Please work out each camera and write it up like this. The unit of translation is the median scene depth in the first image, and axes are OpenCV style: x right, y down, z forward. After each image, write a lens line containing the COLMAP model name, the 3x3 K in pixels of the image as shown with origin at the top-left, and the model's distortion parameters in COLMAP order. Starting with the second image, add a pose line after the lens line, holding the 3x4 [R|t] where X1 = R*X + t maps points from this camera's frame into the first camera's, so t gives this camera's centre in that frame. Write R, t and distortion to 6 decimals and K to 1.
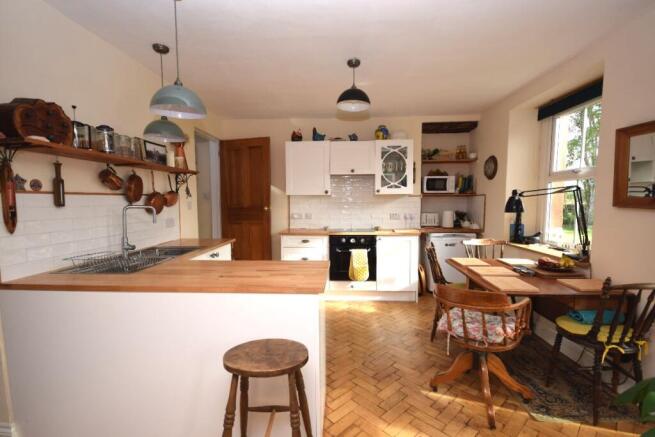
lens RADIAL K [[293.9, 0, 327.4], [0, 293.9, 224.0], [0, 0, 1]] dist [0.001638, -0.009530]
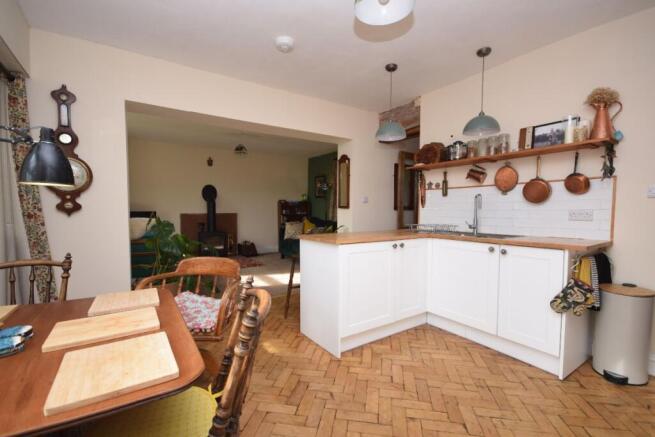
lens RADIAL K [[293.9, 0, 327.4], [0, 293.9, 224.0], [0, 0, 1]] dist [0.001638, -0.009530]
pose [[-0.800718, 0.030981, -0.598240, 0.558165], [-0.049822, 0.991758, 0.118044, -0.049317], [0.596966, 0.124325, -0.792575, 1.505679]]
